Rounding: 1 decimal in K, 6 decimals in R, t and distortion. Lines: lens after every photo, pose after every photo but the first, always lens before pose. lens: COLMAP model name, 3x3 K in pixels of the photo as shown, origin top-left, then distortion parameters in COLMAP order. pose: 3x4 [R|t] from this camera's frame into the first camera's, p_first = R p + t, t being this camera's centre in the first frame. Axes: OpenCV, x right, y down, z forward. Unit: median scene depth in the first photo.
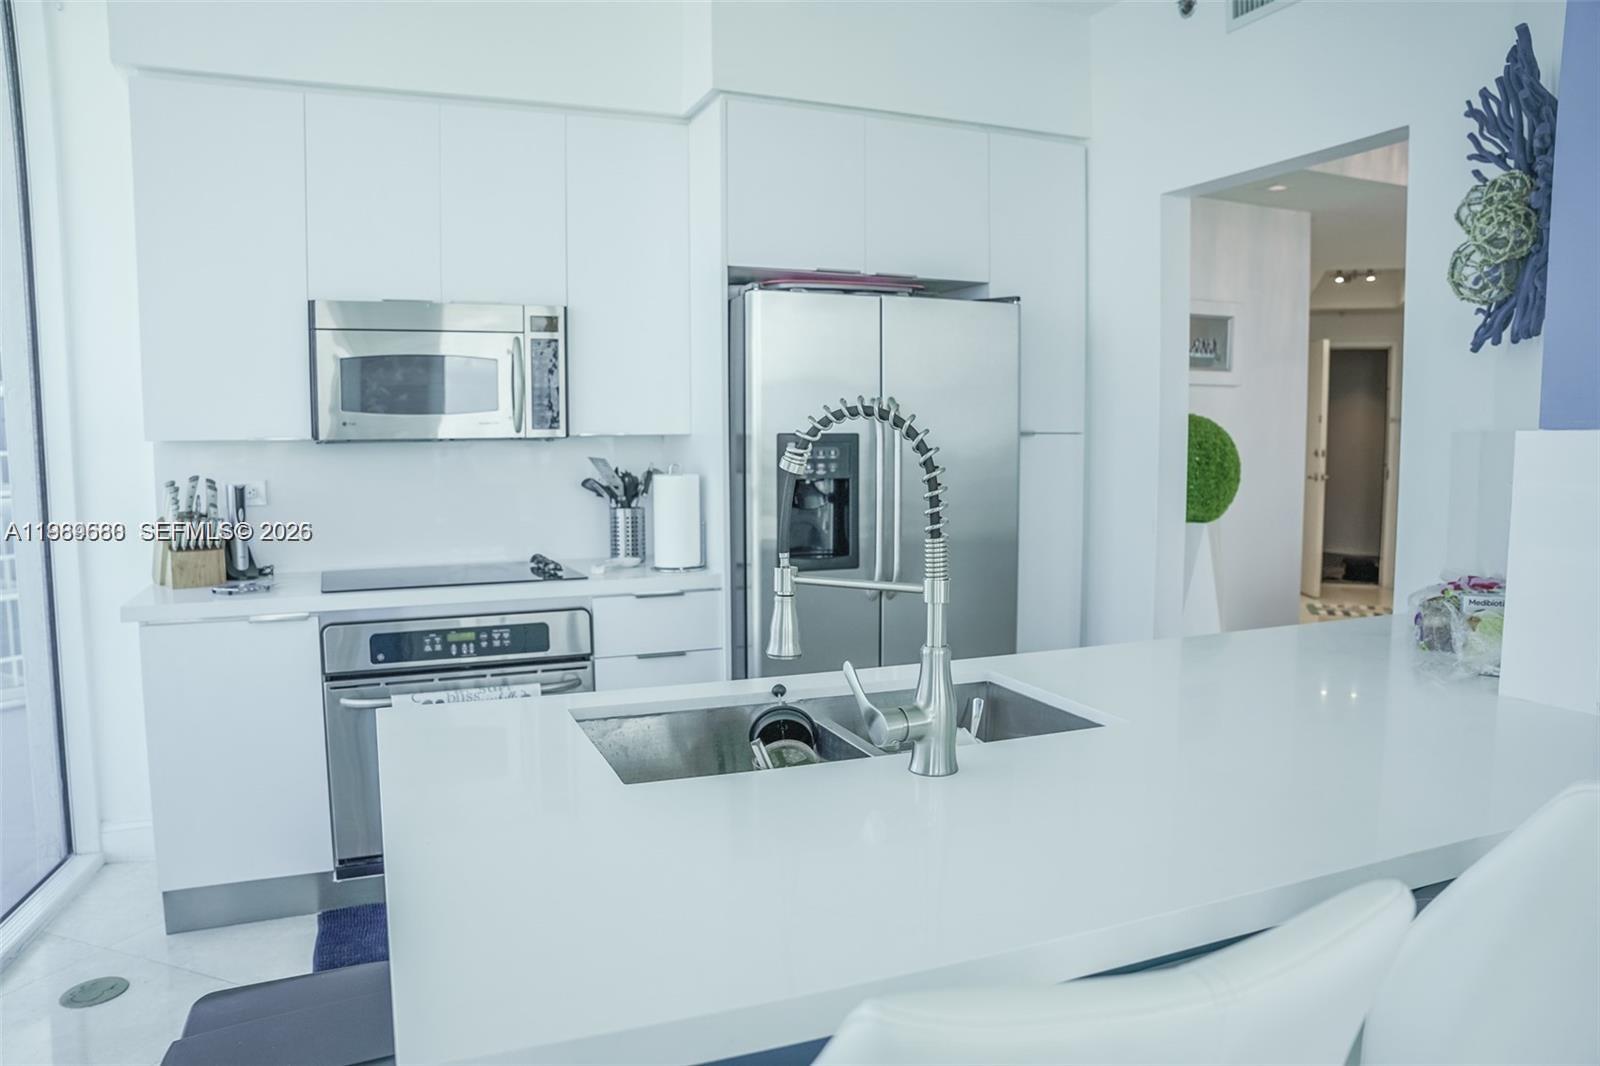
lens RADIAL K [[1106.8, 0, 800.2], [0, 1106.8, 531.6], [0, 0, 1]] dist [-0.135825, 0.086919]
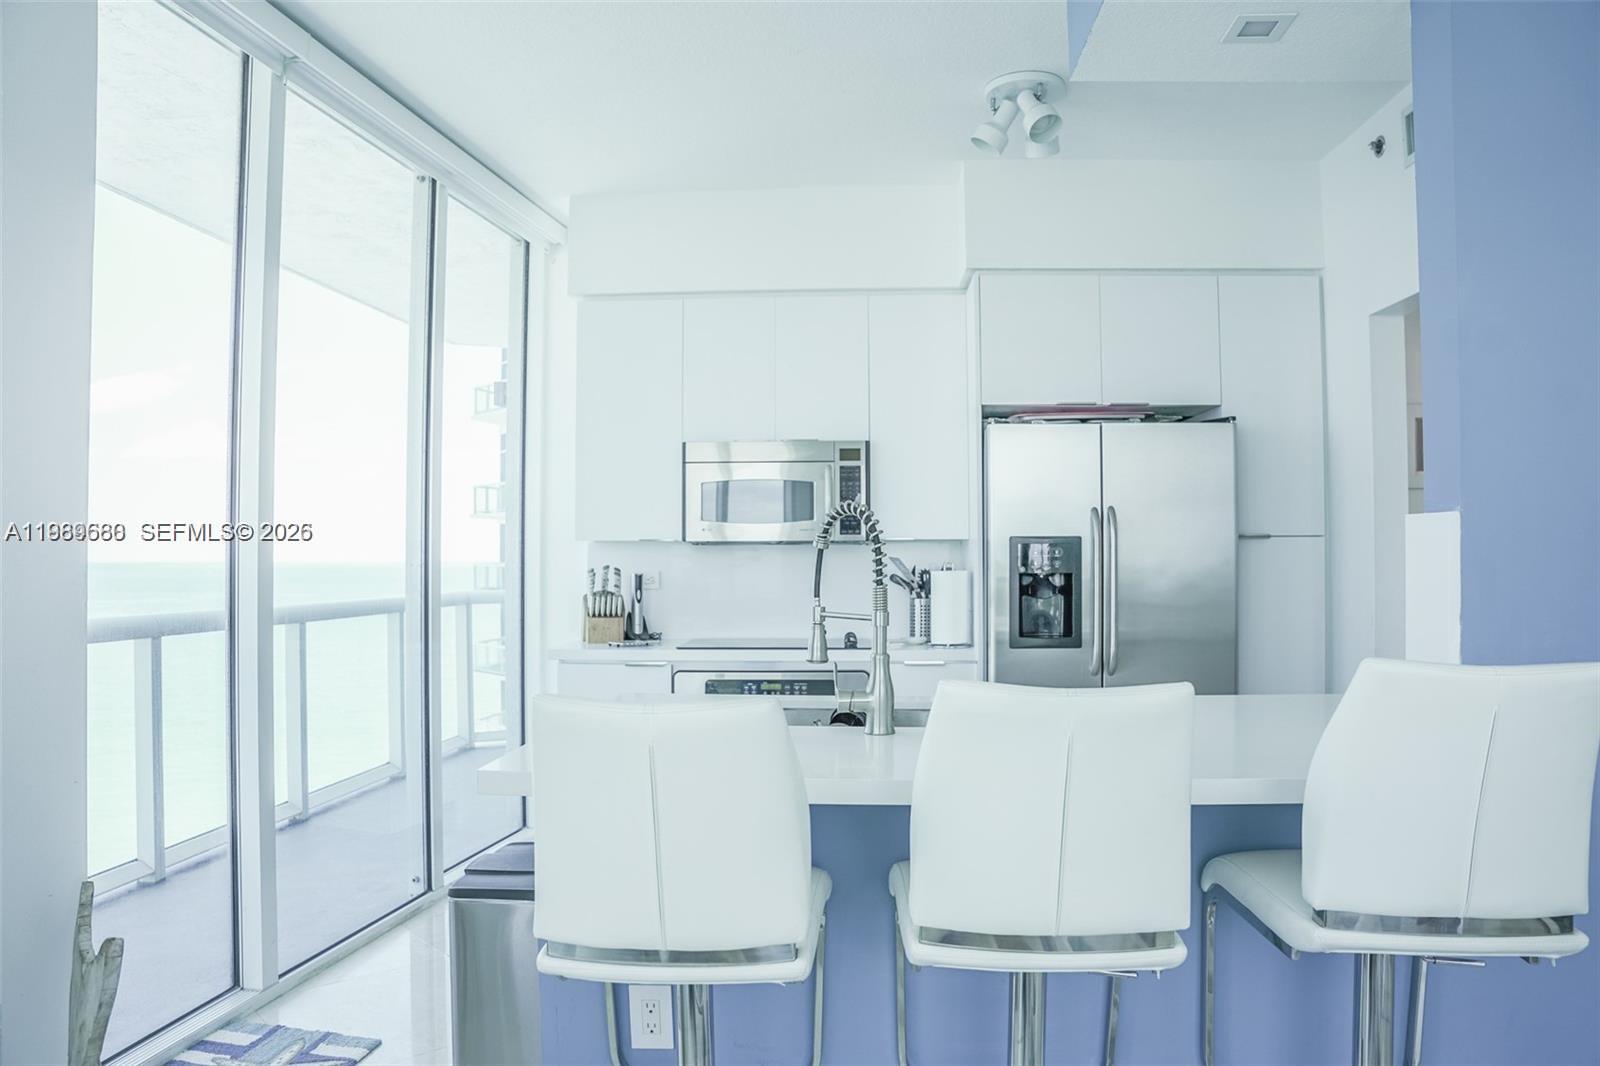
lens RADIAL K [[1106.8, 0, 787.9], [0, 1106.8, 535.3], [0, 0, 1]] dist [-0.135825, 0.086919]
pose [[0.897960, -0.006138, -0.440034, 0.289955], [-0.039085, 0.994839, -0.093636, 0.034791], [0.438337, 0.101281, 0.893086, -0.214884]]
